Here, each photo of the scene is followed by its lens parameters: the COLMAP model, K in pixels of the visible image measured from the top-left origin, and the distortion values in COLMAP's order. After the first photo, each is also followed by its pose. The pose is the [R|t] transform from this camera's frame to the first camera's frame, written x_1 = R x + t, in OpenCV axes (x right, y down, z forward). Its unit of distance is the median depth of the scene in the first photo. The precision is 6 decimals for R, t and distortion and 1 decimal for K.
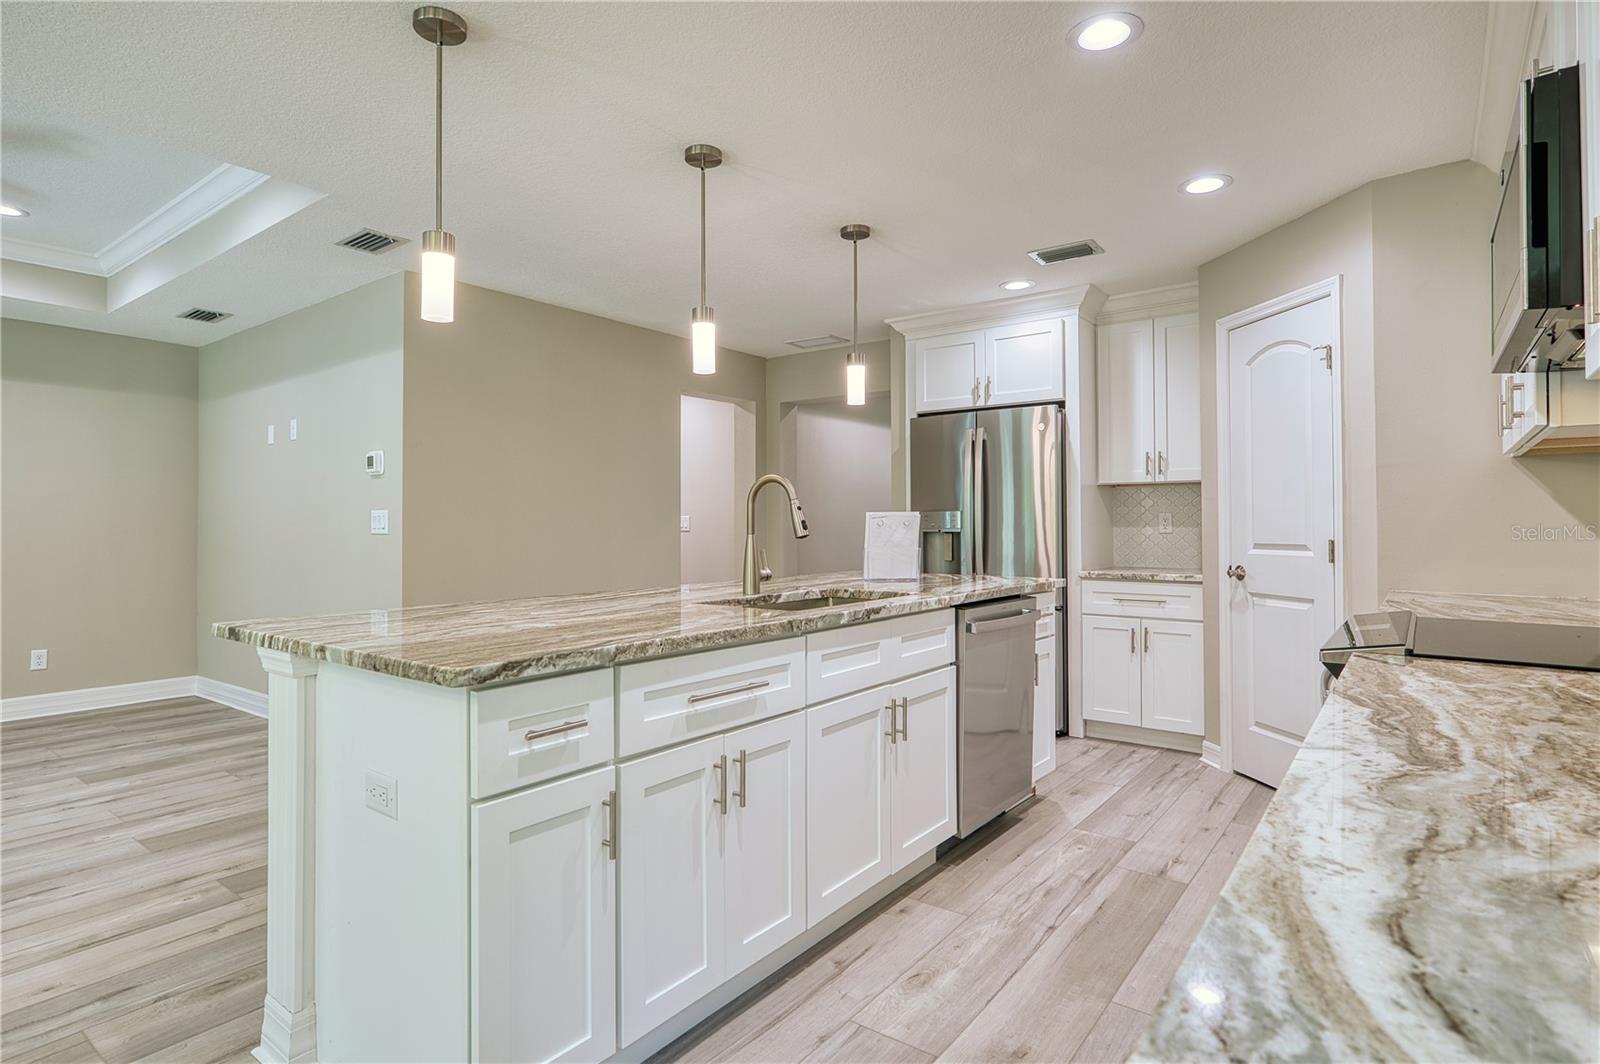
lens RADIAL K [[837.7, 0, 789.6], [0, 837.7, 514.3], [0, 0, 1]] dist [-0.000622, 0.004581]
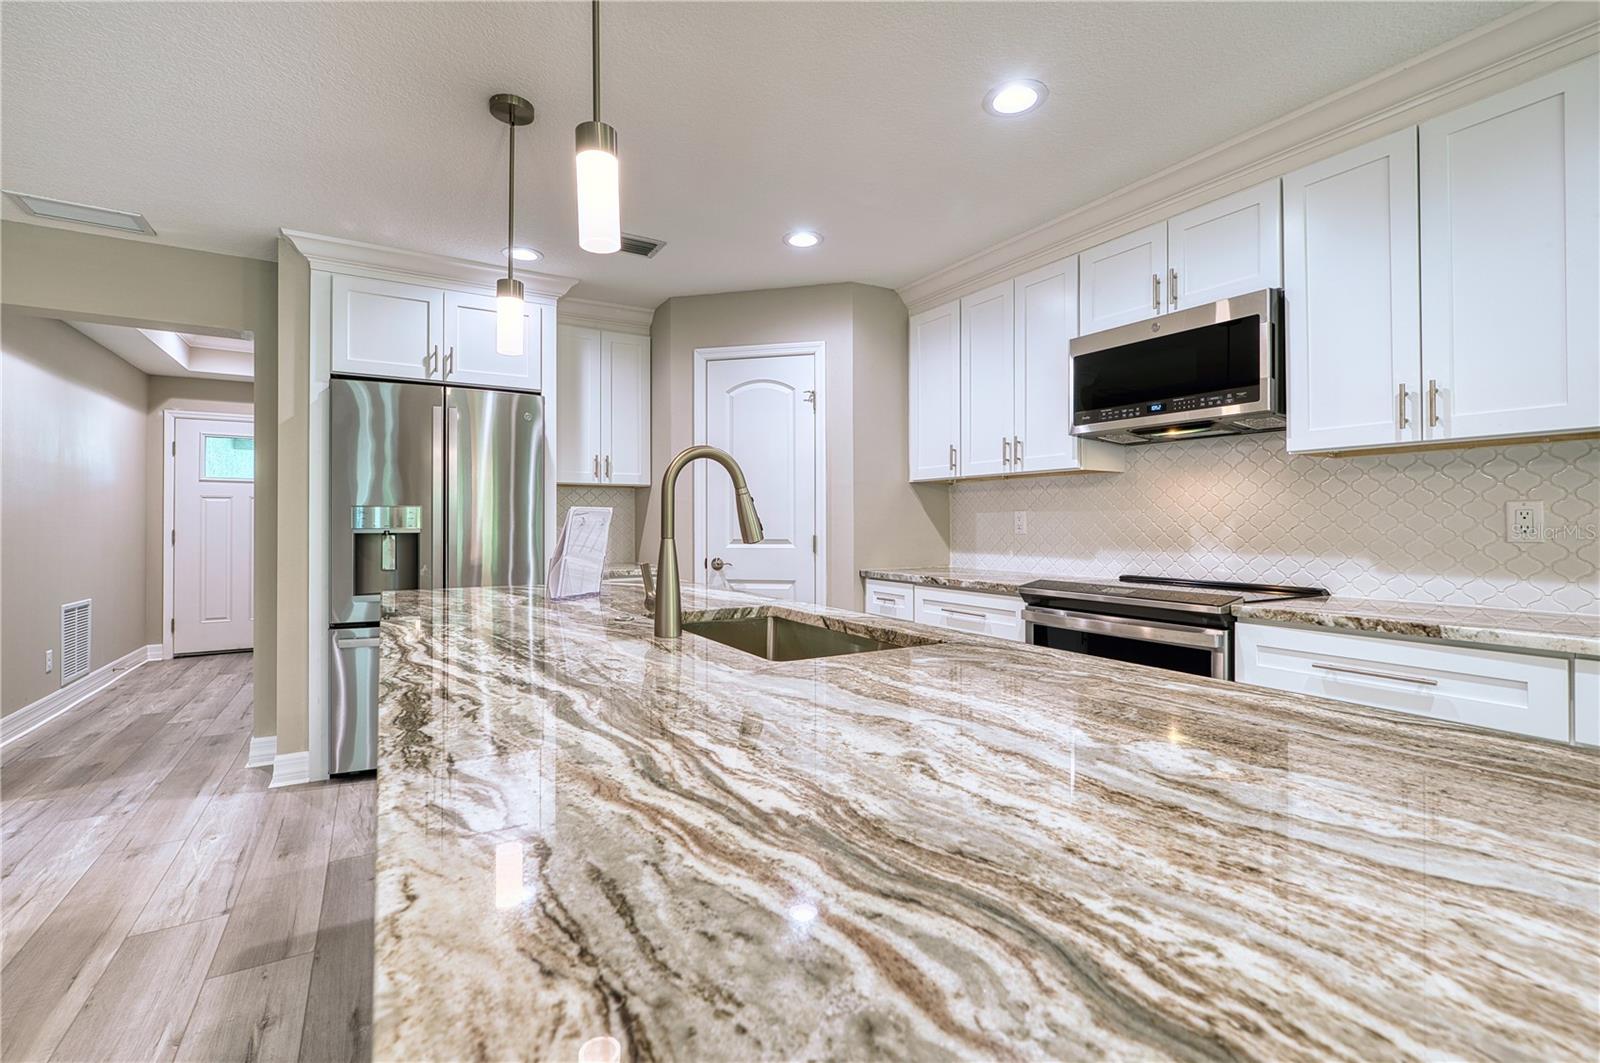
lens RADIAL K [[702.9, 0, 791.7], [0, 702.9, 514.4], [0, 0, 1]] dist [-0.000812, 0.001790]
pose [[0.372946, 0.013856, 0.927750, -0.332955], [-0.011970, 0.999877, -0.010122, 0.006903], [-0.927776, -0.007330, 0.373066, 0.486137]]
